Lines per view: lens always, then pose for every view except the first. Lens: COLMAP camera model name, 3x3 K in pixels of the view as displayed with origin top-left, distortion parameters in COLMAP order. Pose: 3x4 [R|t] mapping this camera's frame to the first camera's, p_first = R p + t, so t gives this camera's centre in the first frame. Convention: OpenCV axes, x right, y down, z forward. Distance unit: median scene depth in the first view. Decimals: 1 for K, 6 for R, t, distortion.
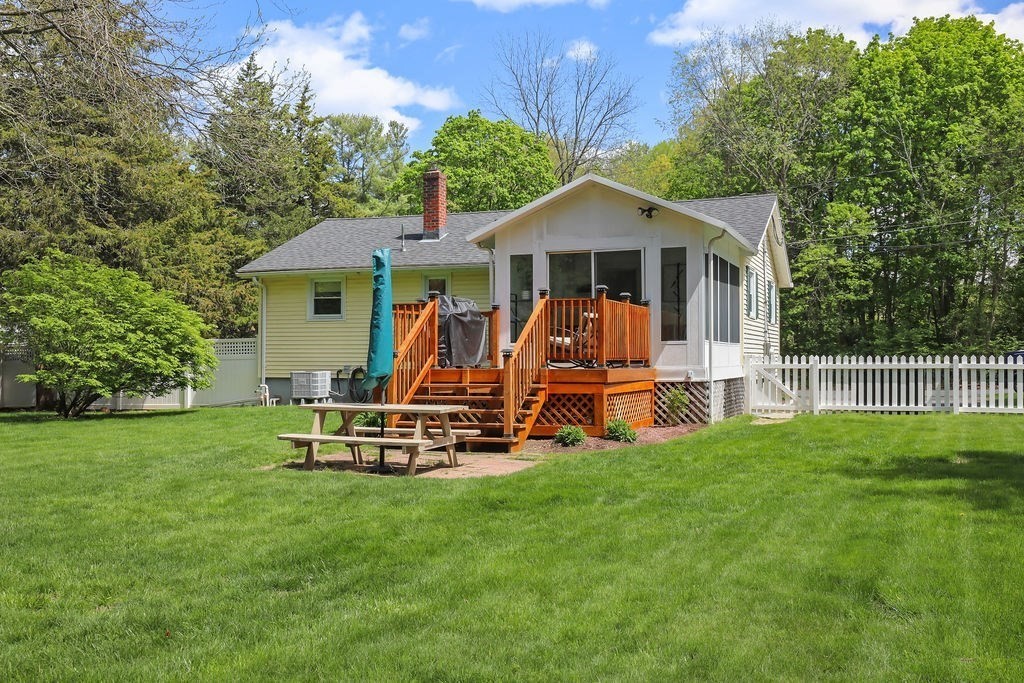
lens RADIAL K [[992.6, 0, 514.8], [0, 992.6, 335.9], [0, 0, 1]] dist [0.024623, 0.000000]
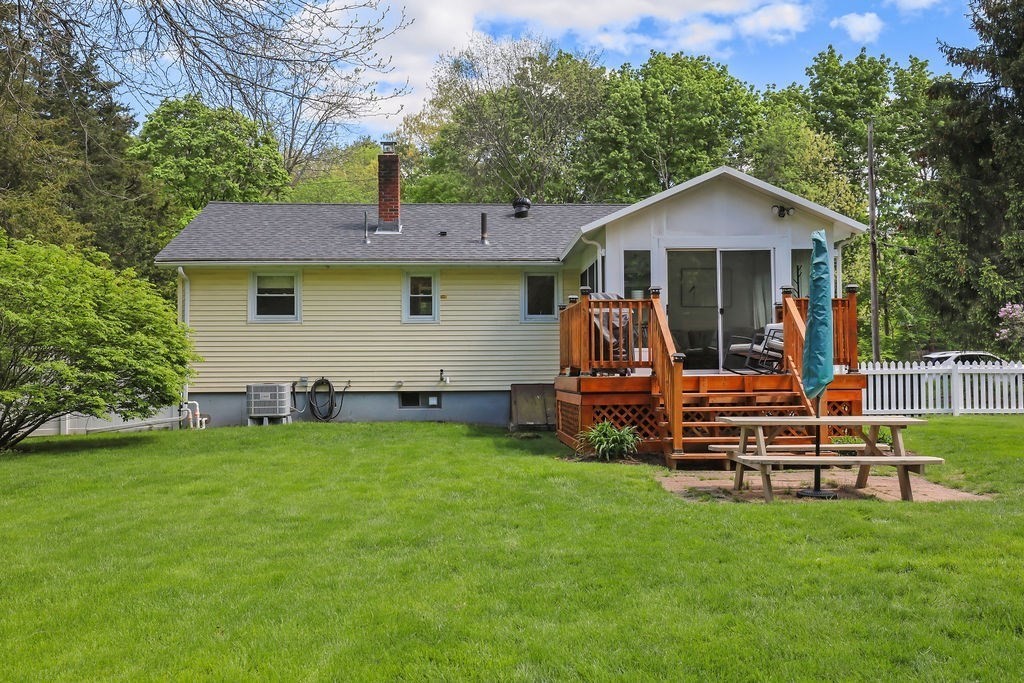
lens RADIAL K [[992.6, 0, 512.1], [0, 992.6, 349.1], [0, 0, 1]] dist [0.024623, 0.000000]
pose [[0.918537, 0.001965, 0.395330, -0.402970], [-0.002075, 0.999998, -0.000150, 0.007438], [-0.395330, -0.000683, 0.918539, 0.190213]]
